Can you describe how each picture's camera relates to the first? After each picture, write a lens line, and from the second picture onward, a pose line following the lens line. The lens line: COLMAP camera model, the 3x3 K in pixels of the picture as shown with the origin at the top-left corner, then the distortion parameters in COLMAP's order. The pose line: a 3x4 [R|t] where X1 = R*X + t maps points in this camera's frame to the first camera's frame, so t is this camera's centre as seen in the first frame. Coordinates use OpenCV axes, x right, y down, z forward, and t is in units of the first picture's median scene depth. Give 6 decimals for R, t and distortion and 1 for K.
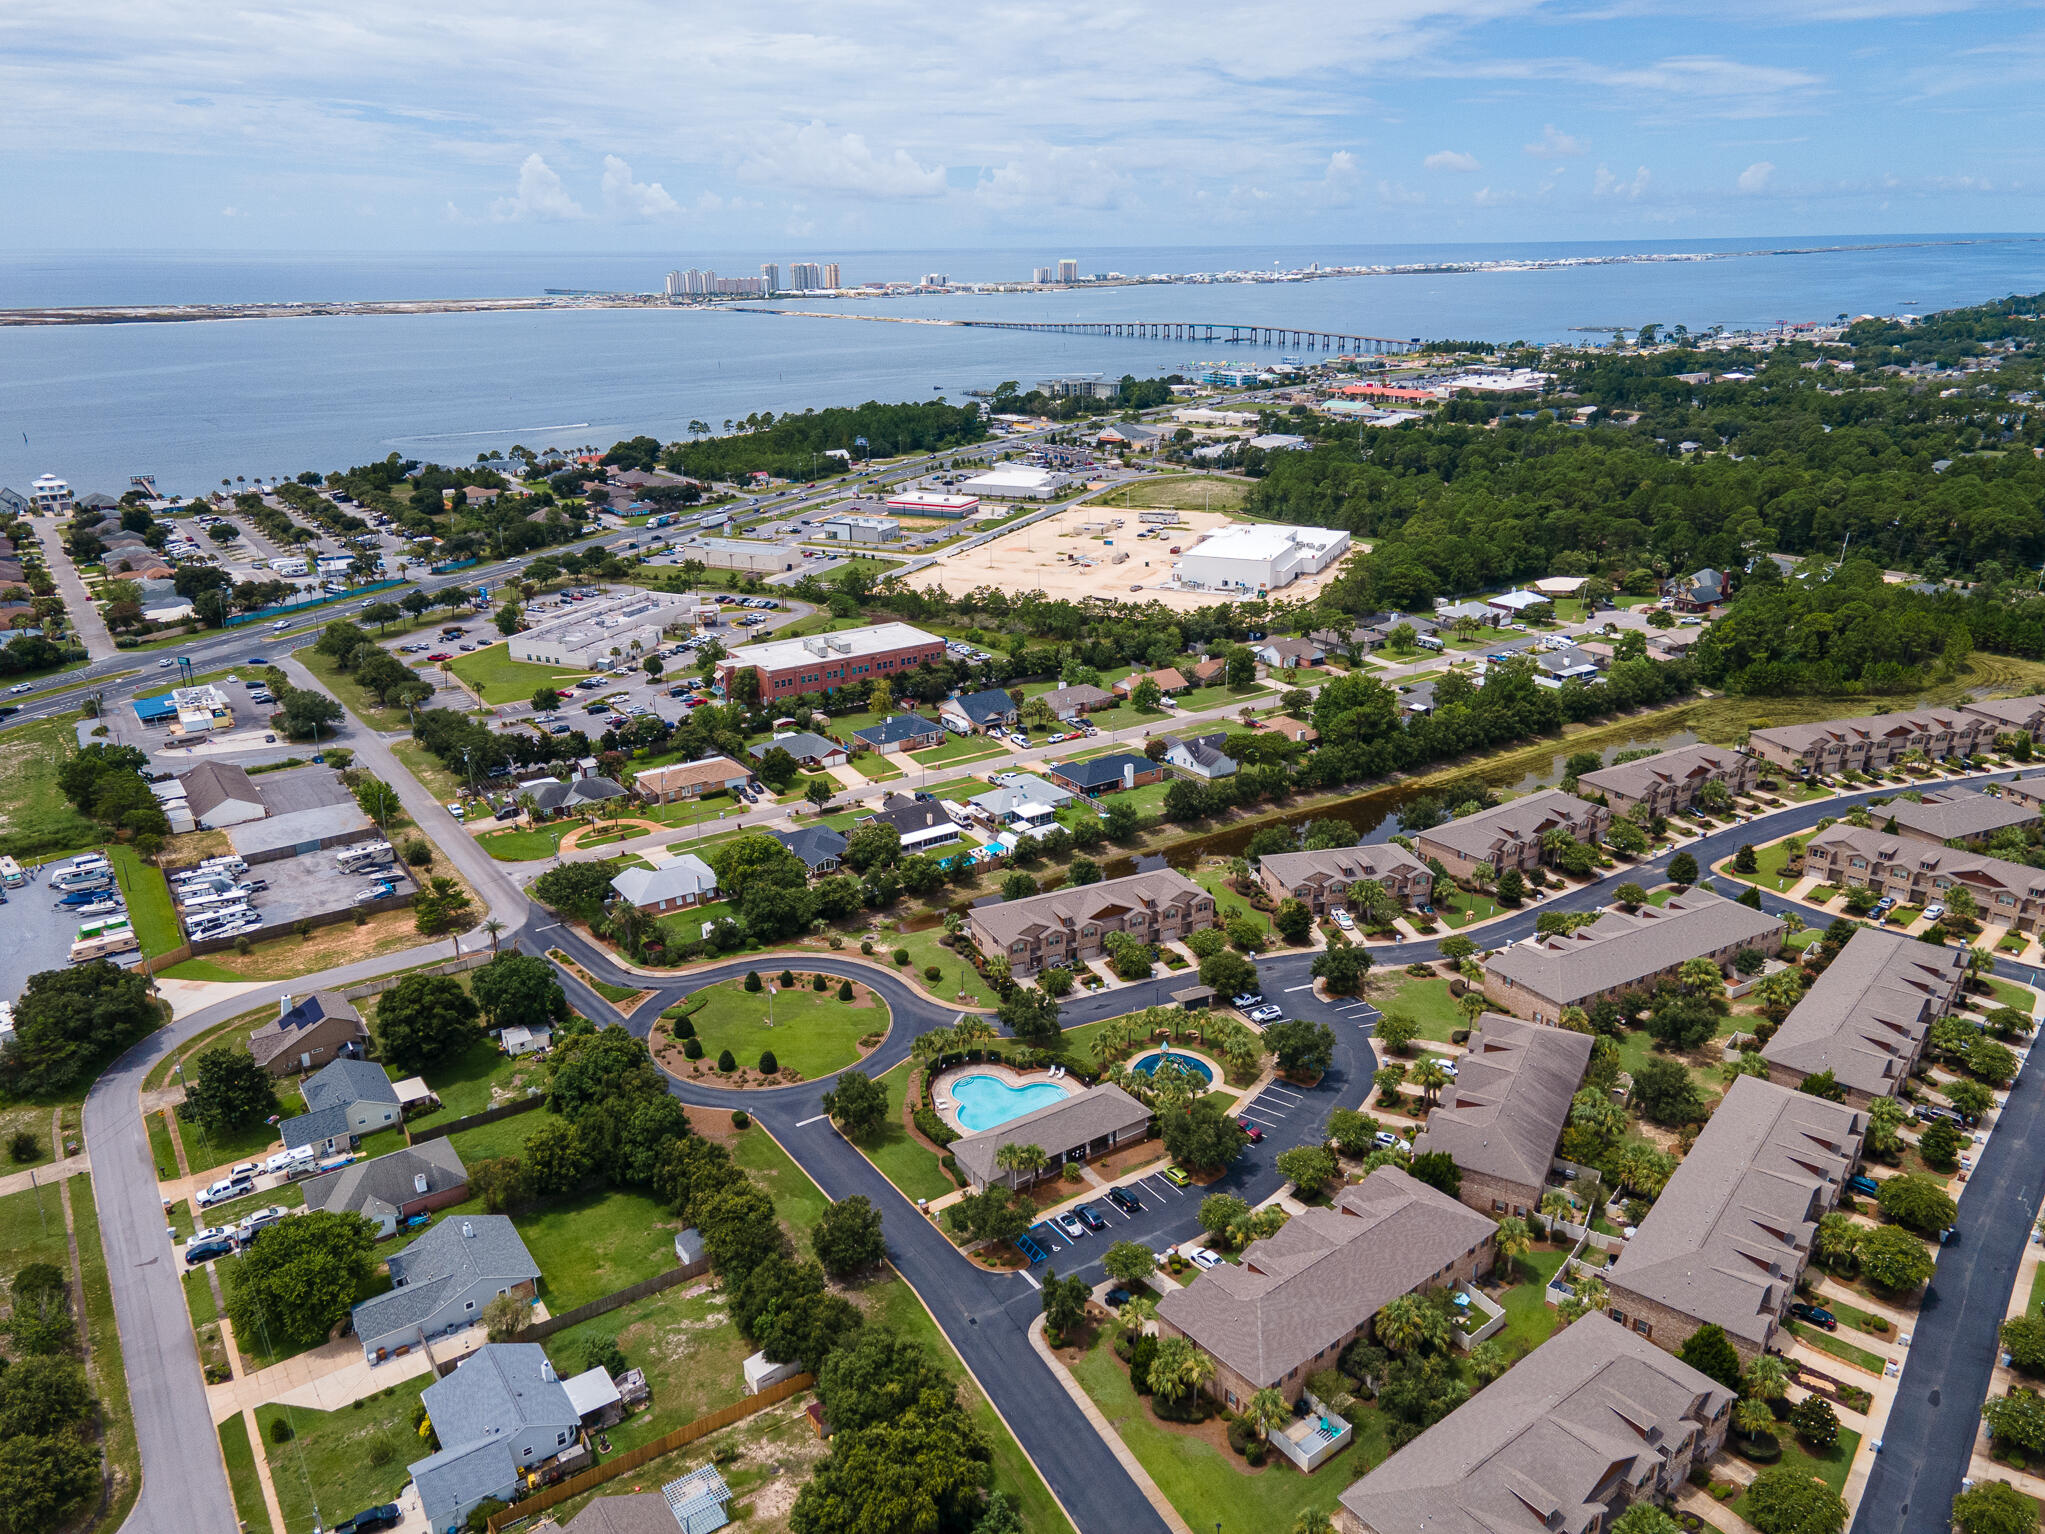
lens RADIAL K [[1482.2, 0, 1036.9], [0, 1482.2, 769.8], [0, 0, 1]] dist [0.041134, 0.004618]
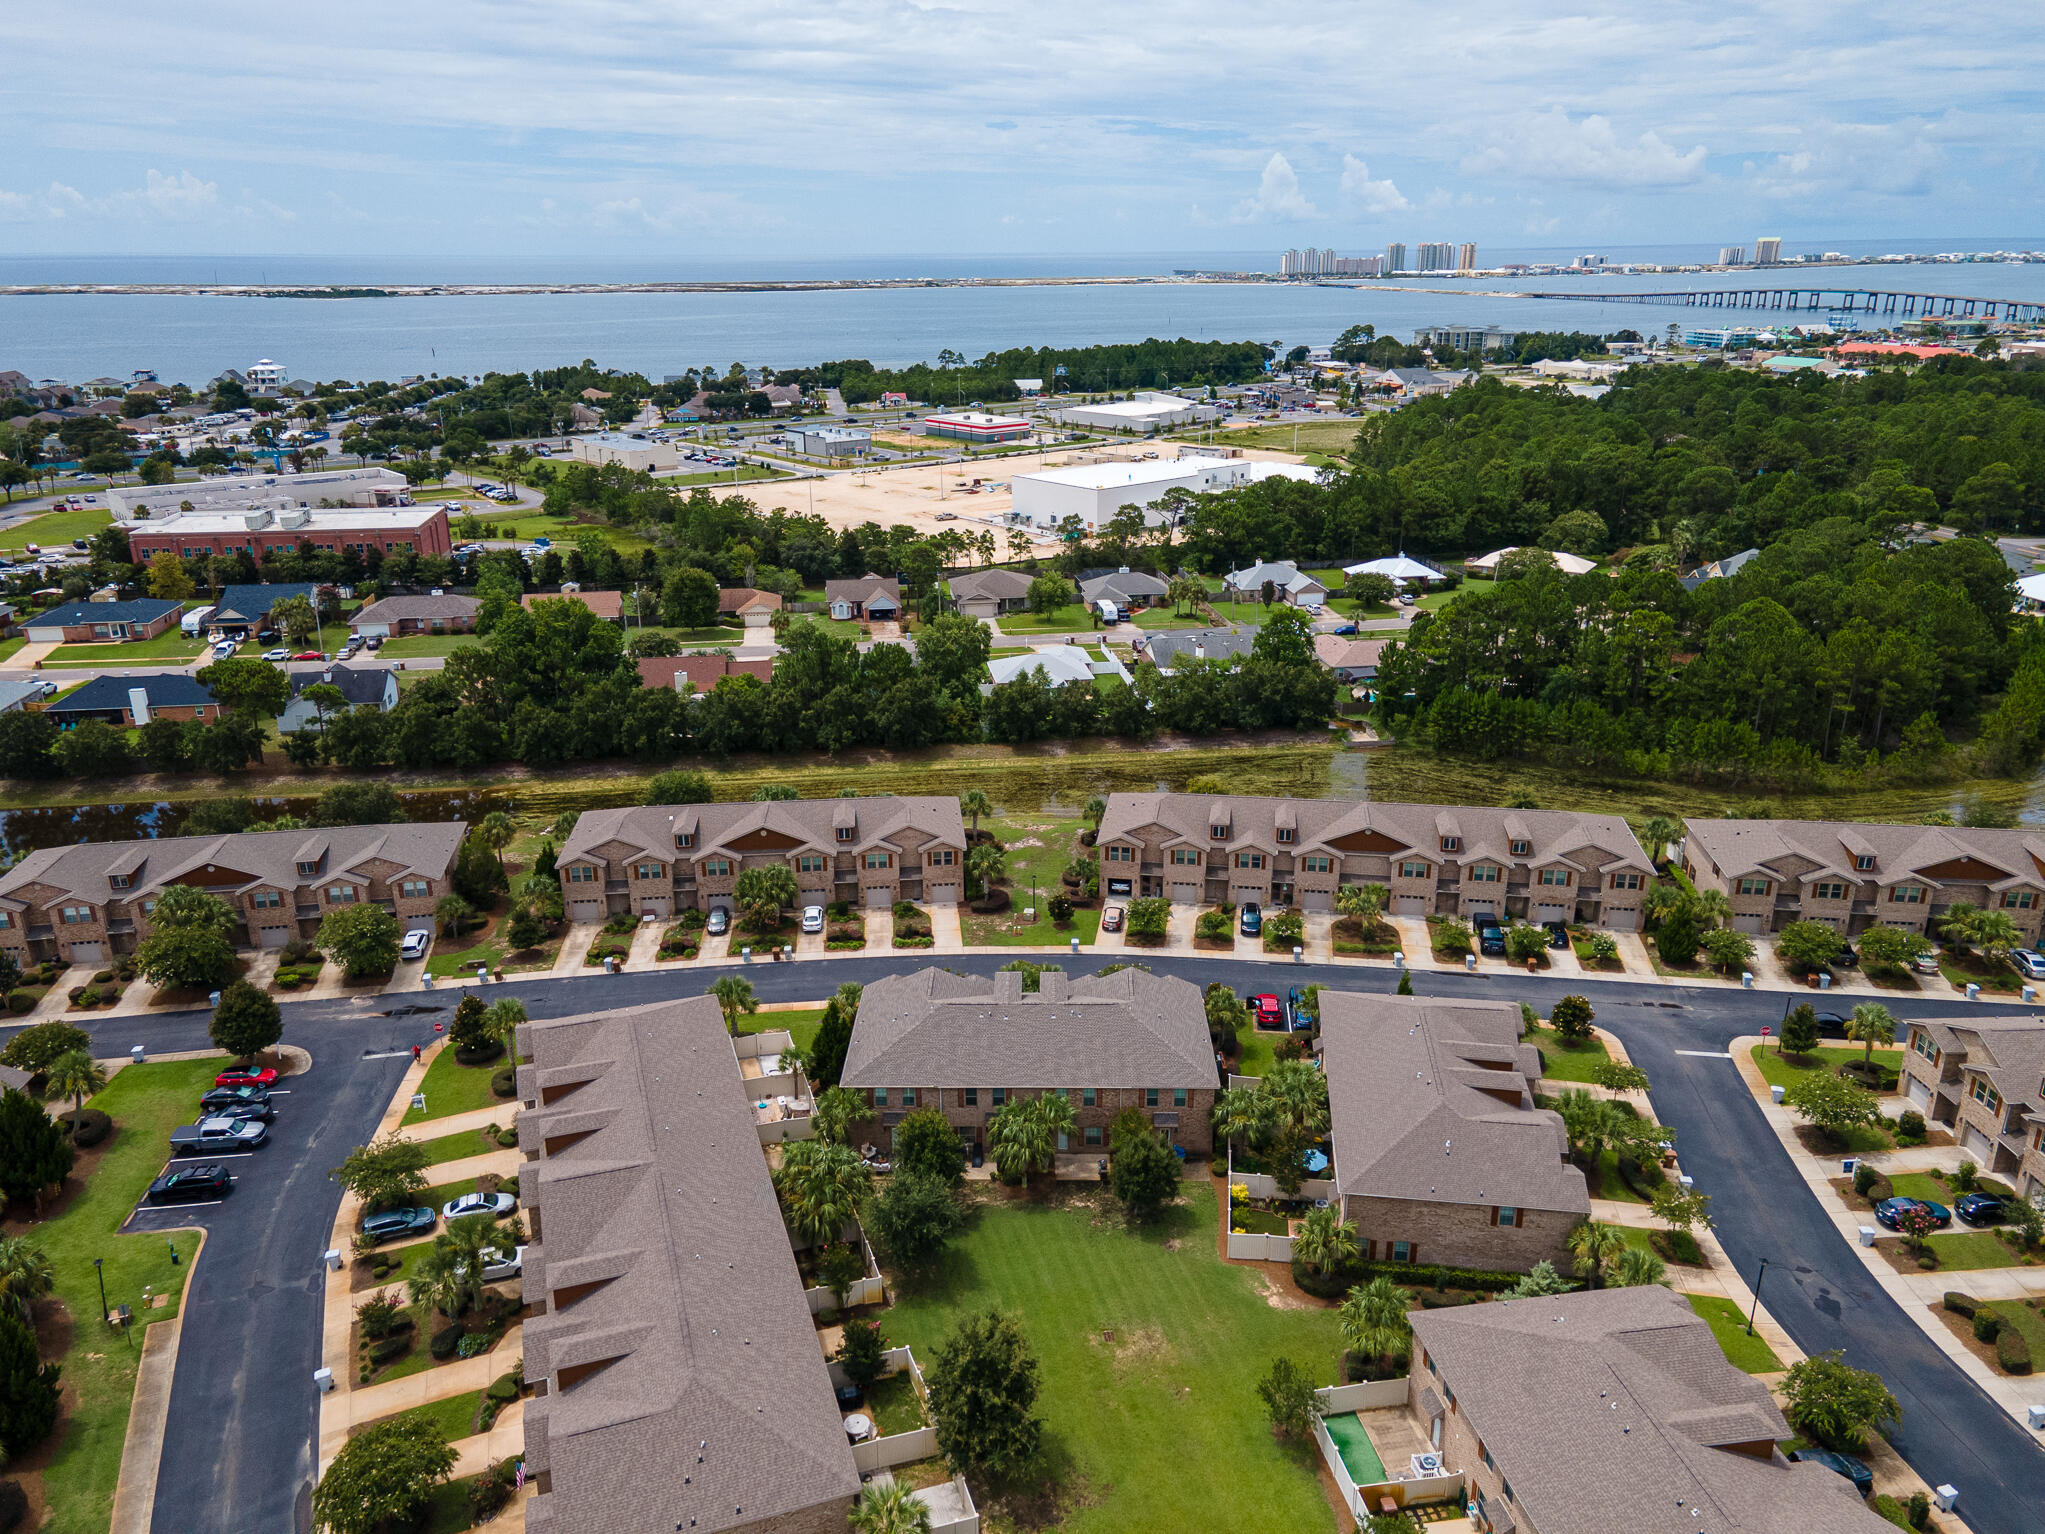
lens RADIAL K [[1477.2, 0, 1022.5], [0, 1477.2, 767.0], [0, 0, 1]] dist [0.040629, 0.003787]
pose [[0.894155, 0.147584, -0.422736, 0.211000], [-0.147708, 0.988491, 0.032672, -0.014783], [0.422693, 0.033227, 0.905664, 0.176997]]
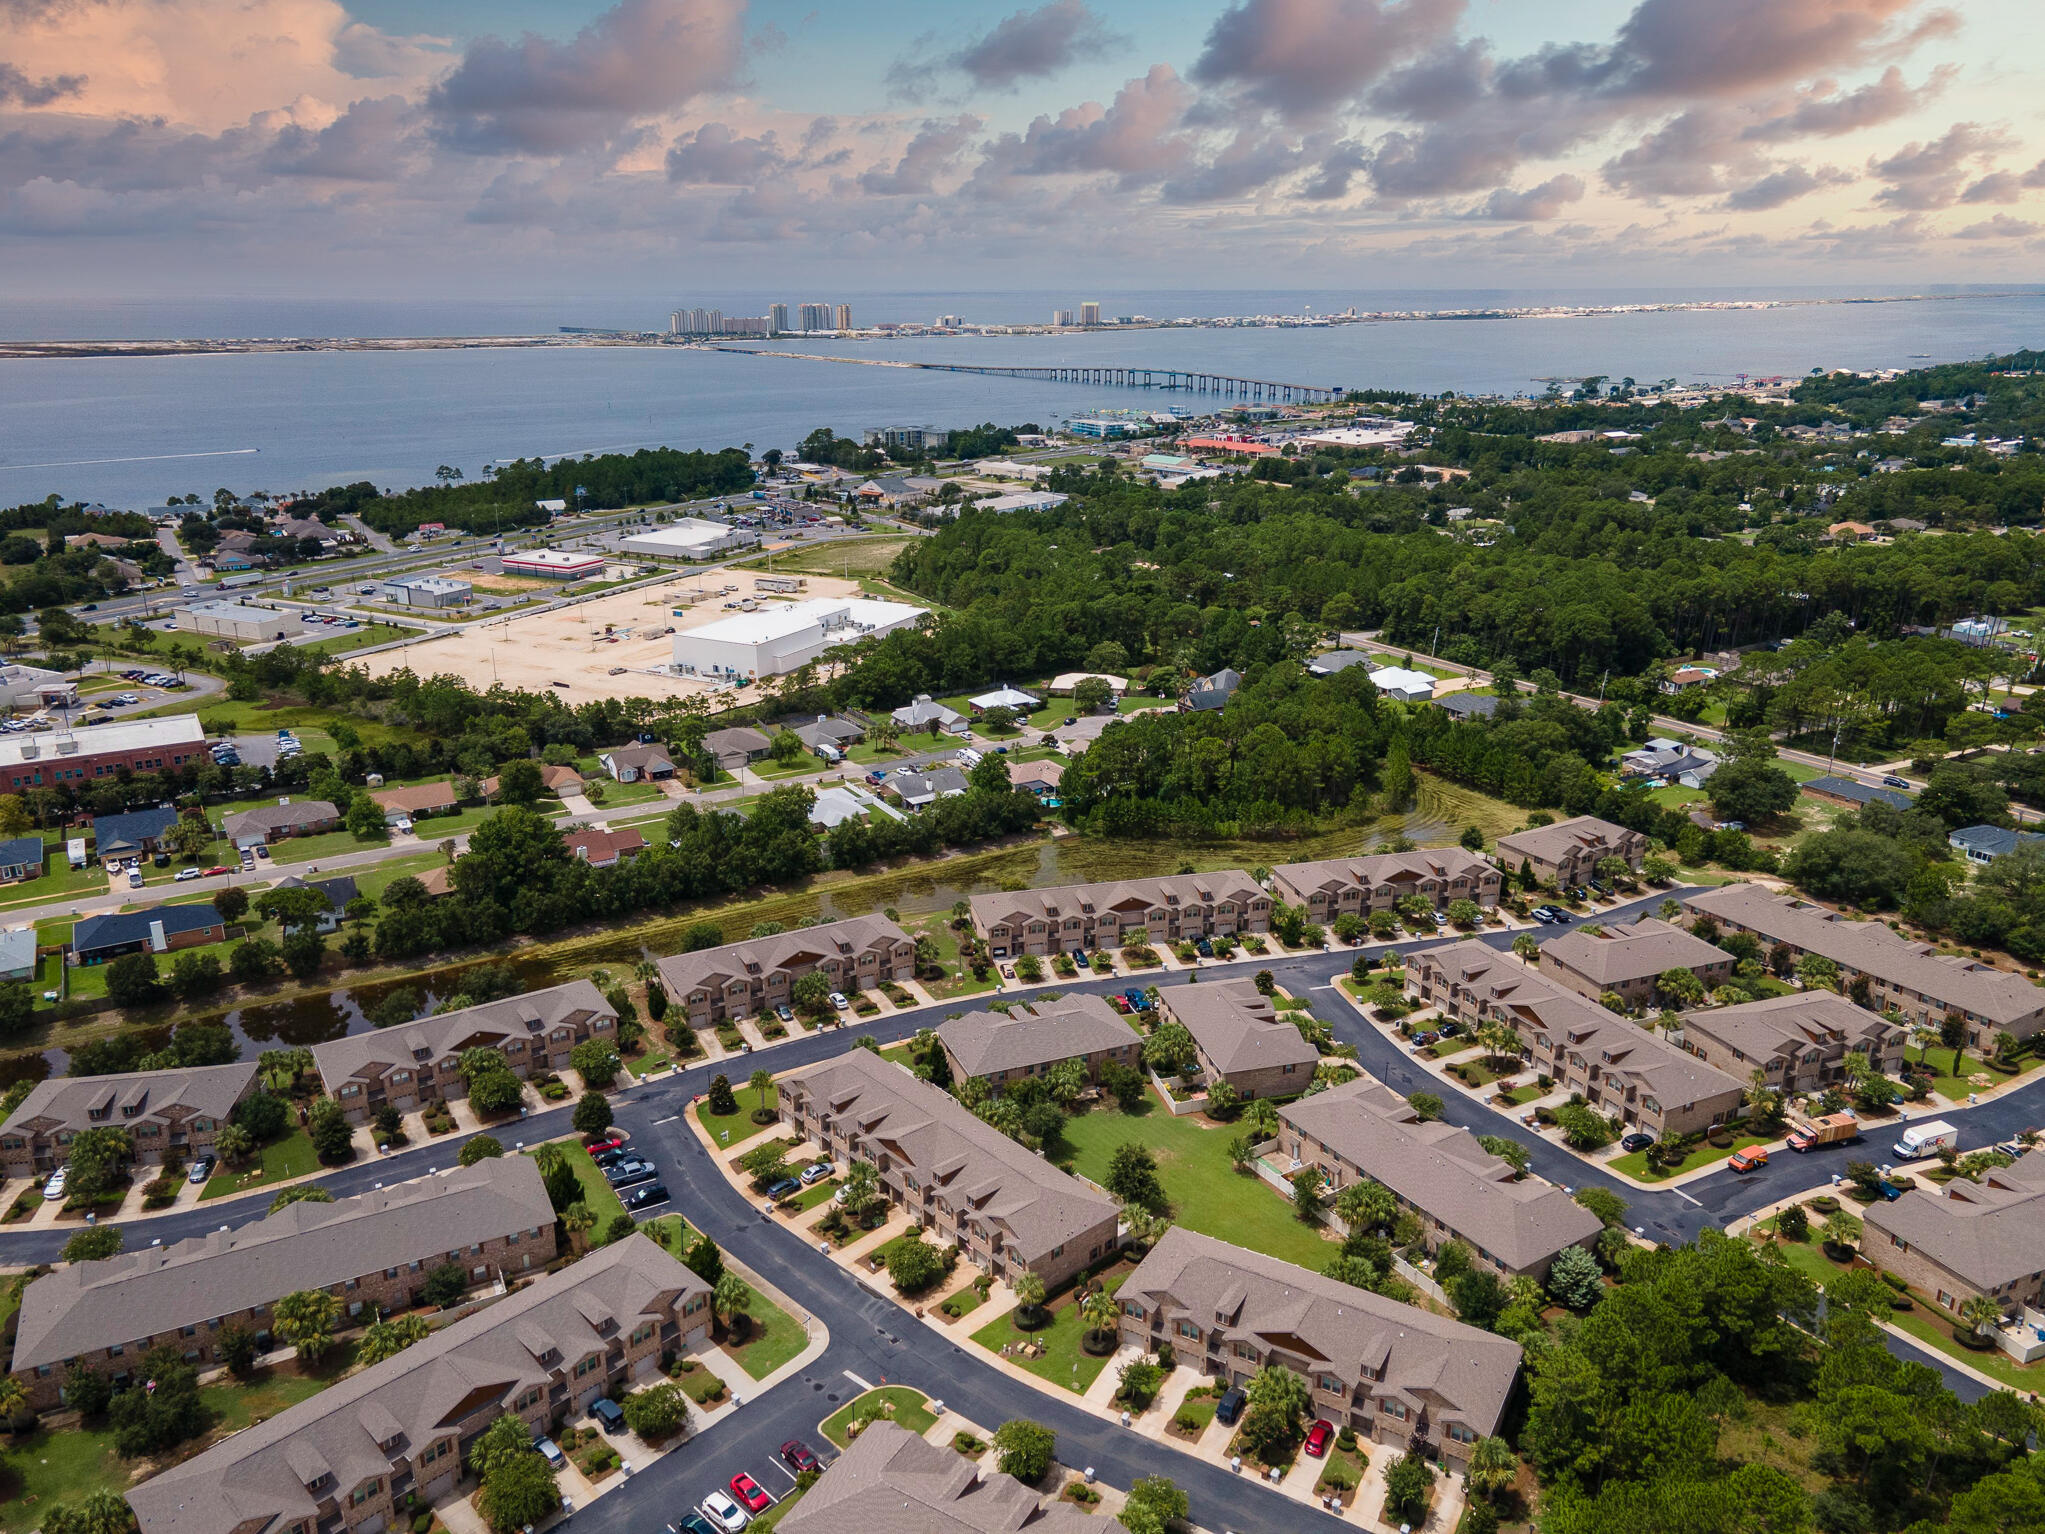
lens RADIAL K [[1477.2, 0, 1022.5], [0, 1477.2, 767.0], [0, 0, 1]] dist [0.040629, 0.003787]
pose [[0.998100, 0.026307, -0.055723, 0.176937], [-0.027740, 0.999300, -0.025110, -0.024692], [0.055023, 0.026608, 0.998130, 0.065159]]
